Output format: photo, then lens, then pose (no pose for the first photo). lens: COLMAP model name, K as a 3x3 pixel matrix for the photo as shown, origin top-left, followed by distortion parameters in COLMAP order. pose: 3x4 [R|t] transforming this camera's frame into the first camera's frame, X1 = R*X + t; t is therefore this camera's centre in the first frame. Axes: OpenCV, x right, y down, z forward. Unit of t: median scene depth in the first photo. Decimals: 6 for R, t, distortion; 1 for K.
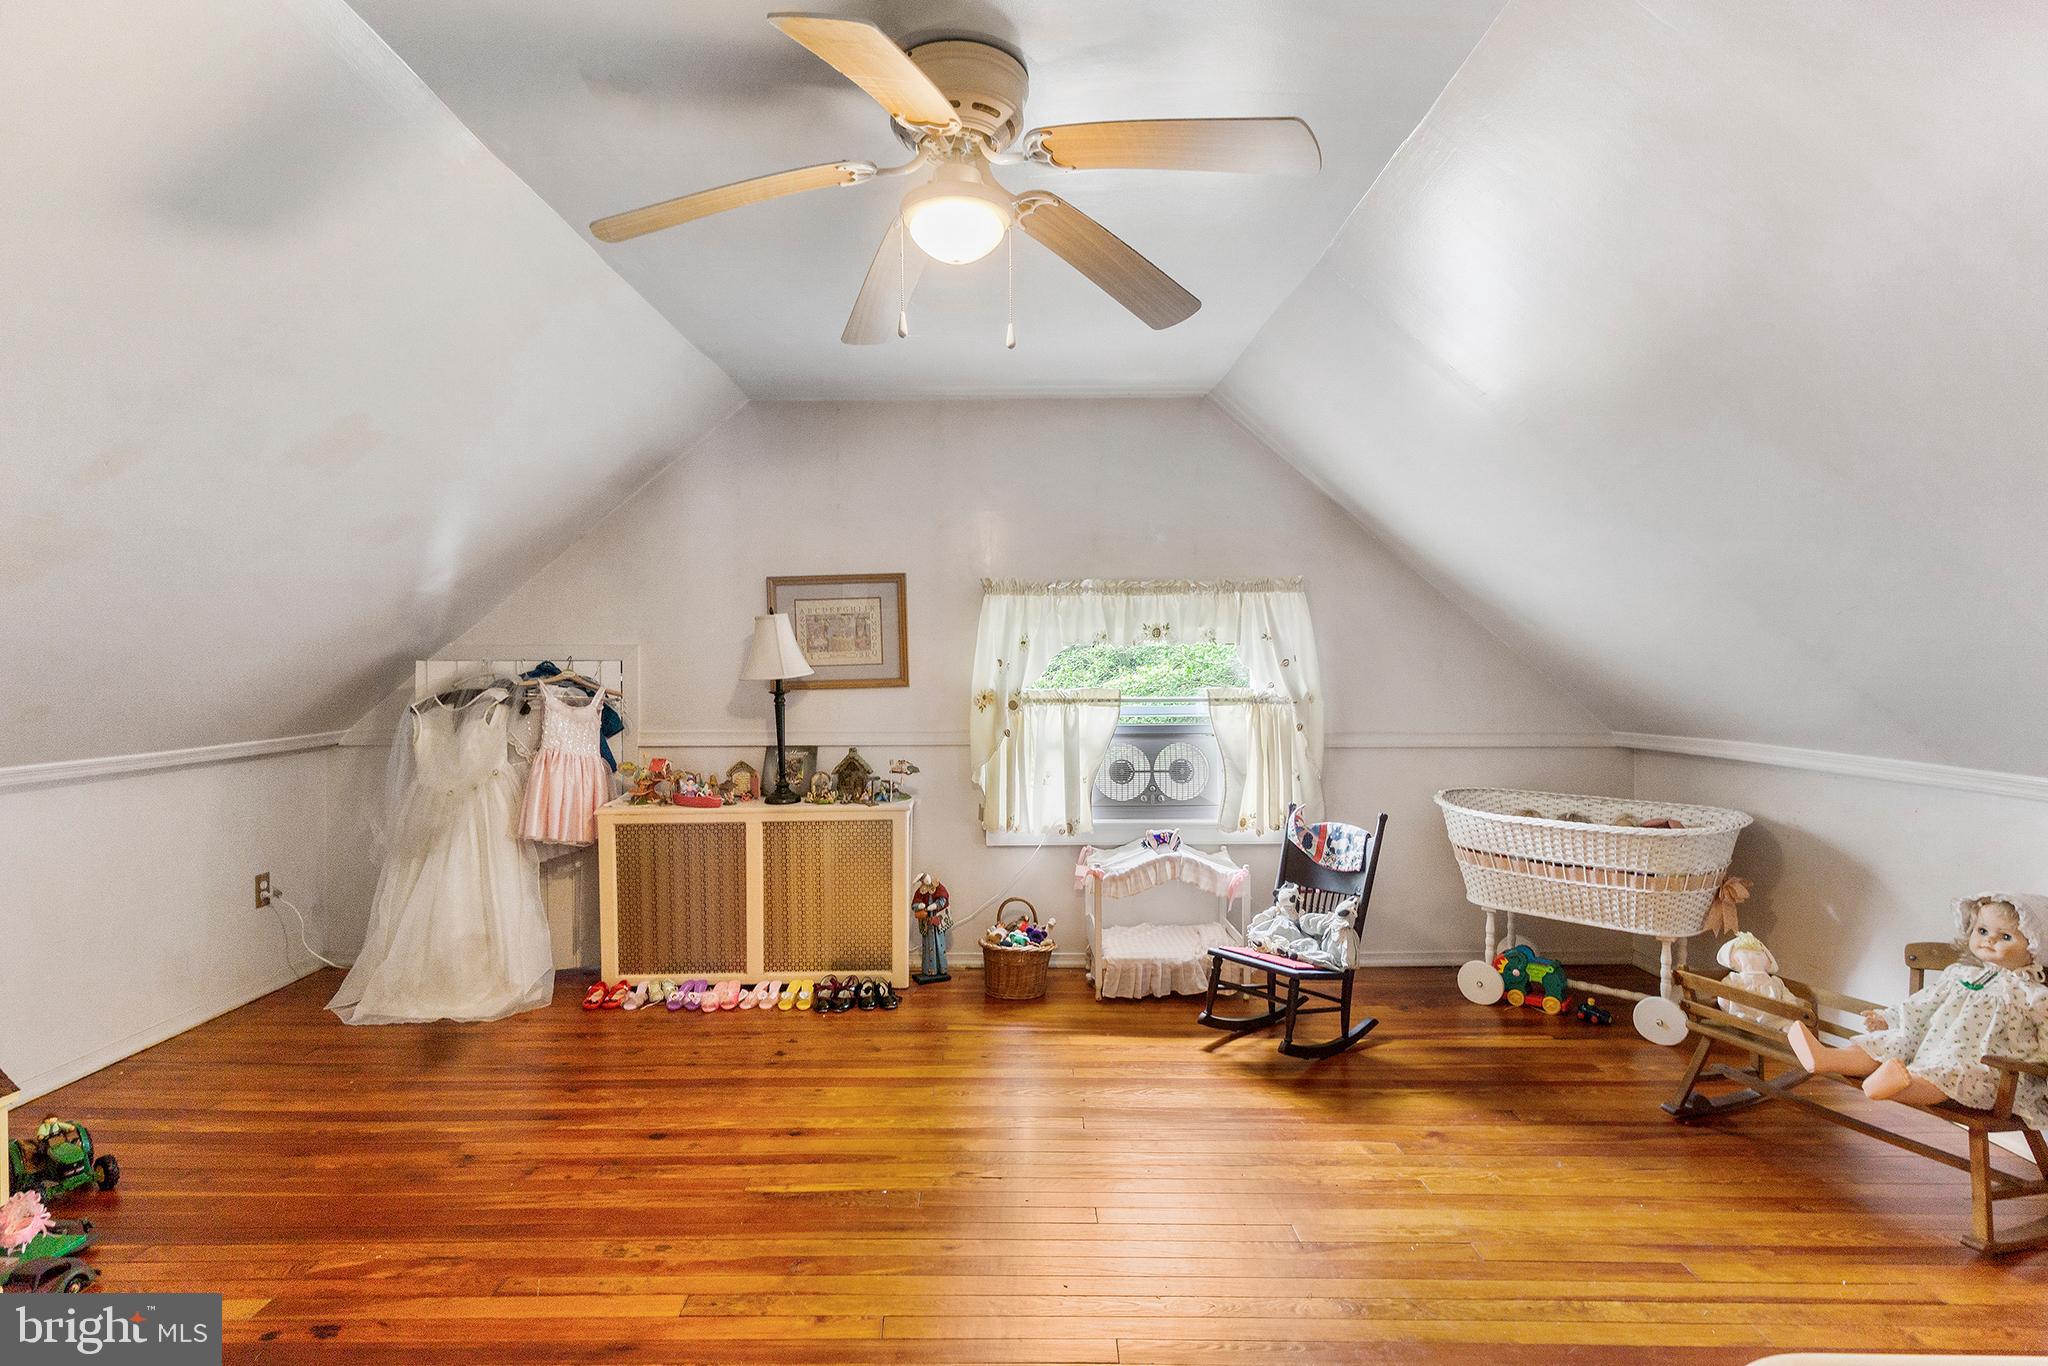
lens RADIAL K [[993.2, 0, 1023.0], [0, 993.2, 675.5], [0, 0, 1]] dist [-0.002237, 0.000106]
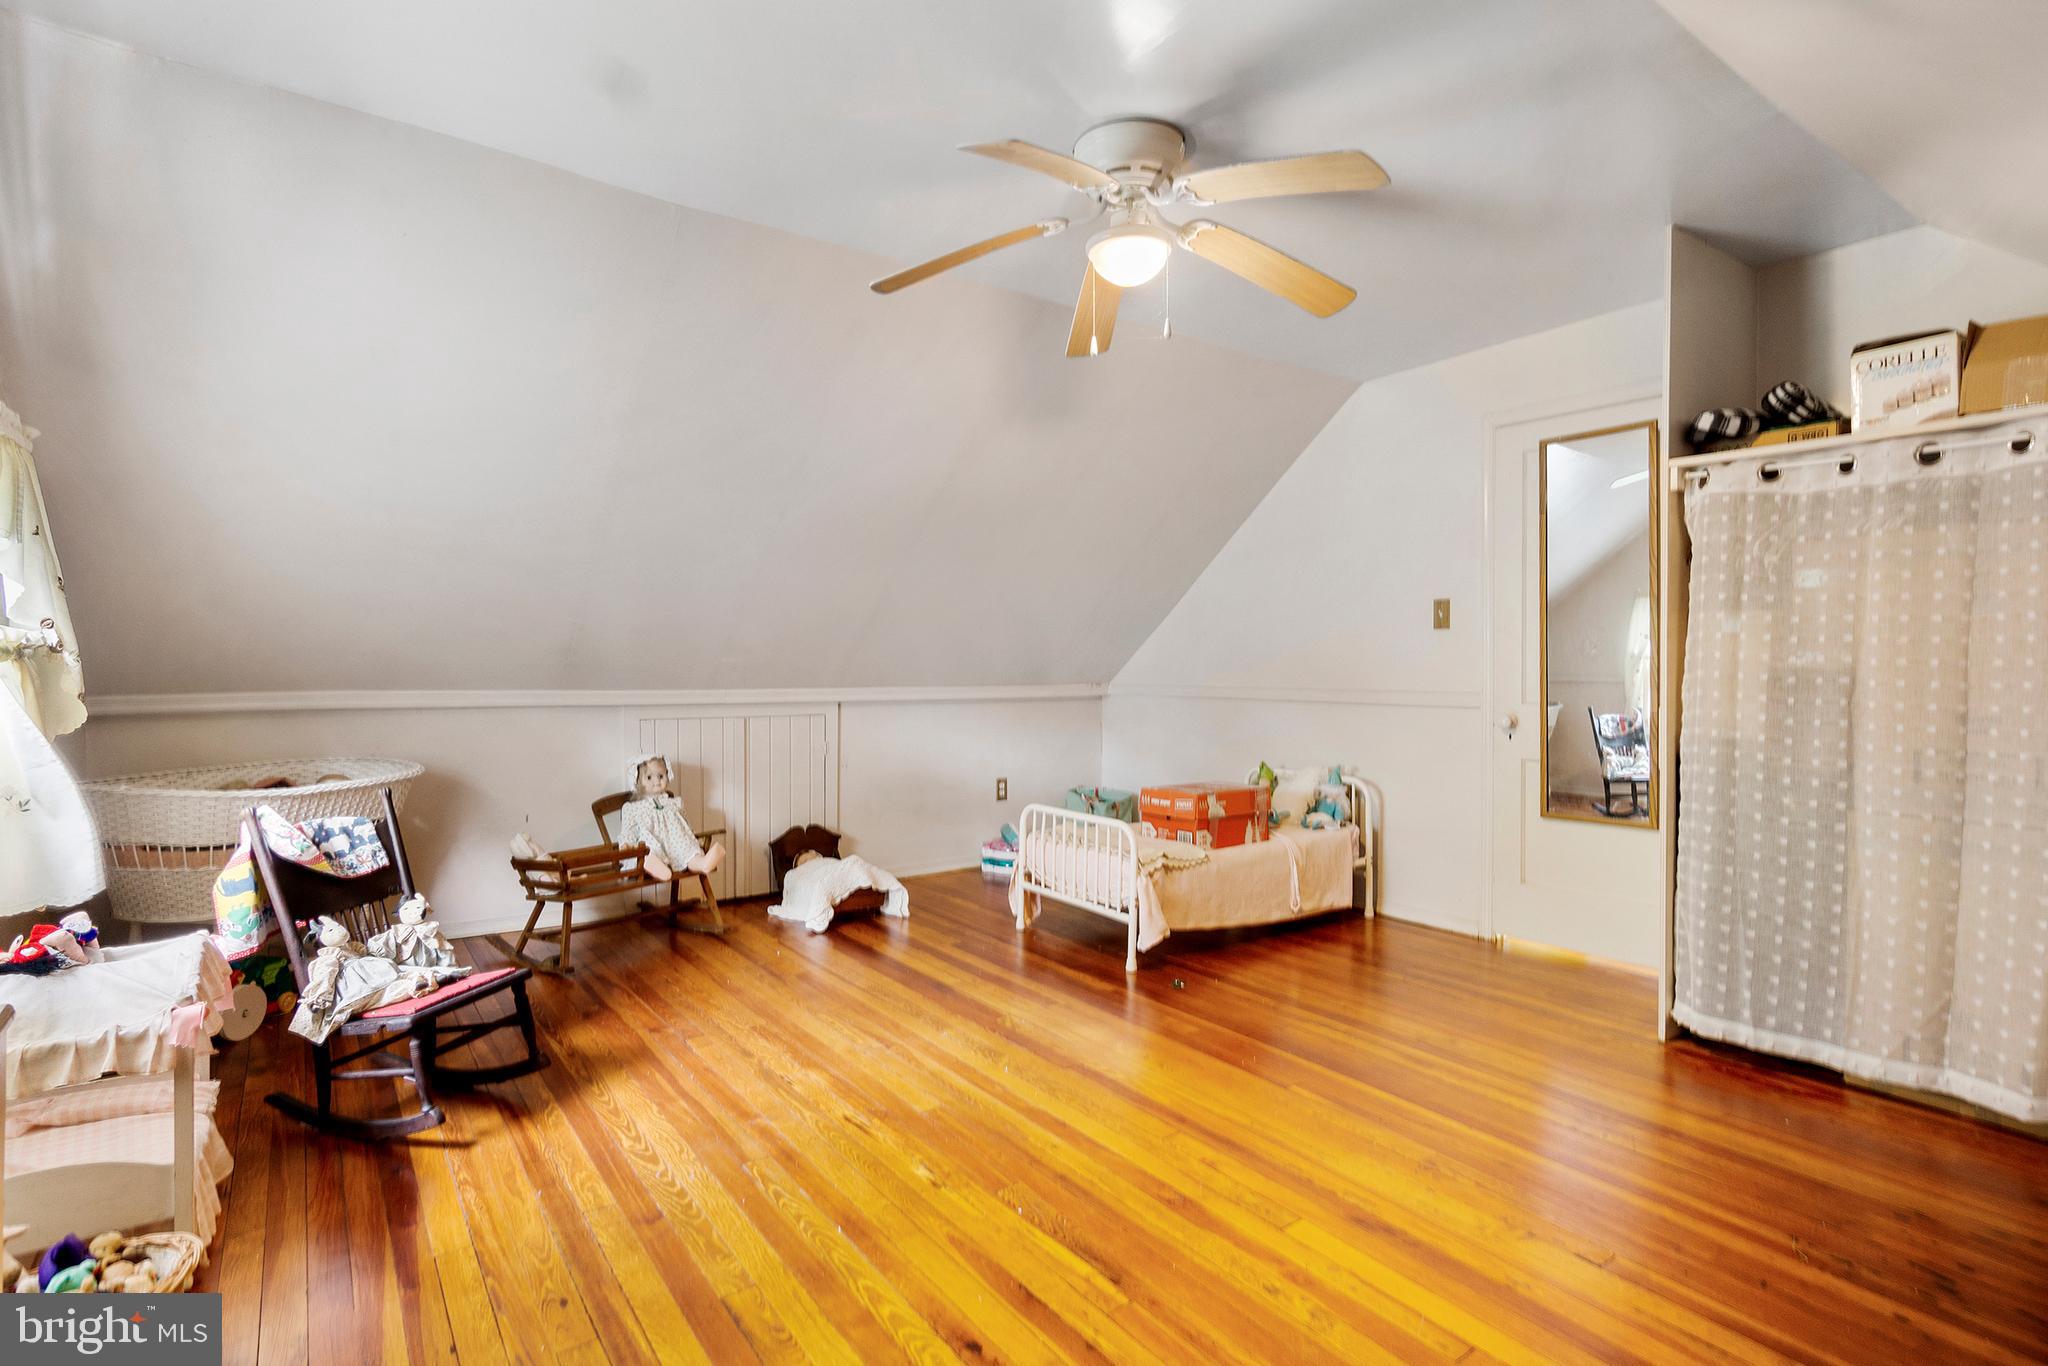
lens RADIAL K [[993.2, 0, 1023.7], [0, 993.2, 673.3], [0, 0, 1]] dist [-0.002237, 0.000106]
pose [[-0.572080, -0.007996, 0.820159, -0.760210], [0.011571, 0.999774, 0.017818, 0.051828], [-0.820116, 0.019683, -0.571858, 1.358888]]
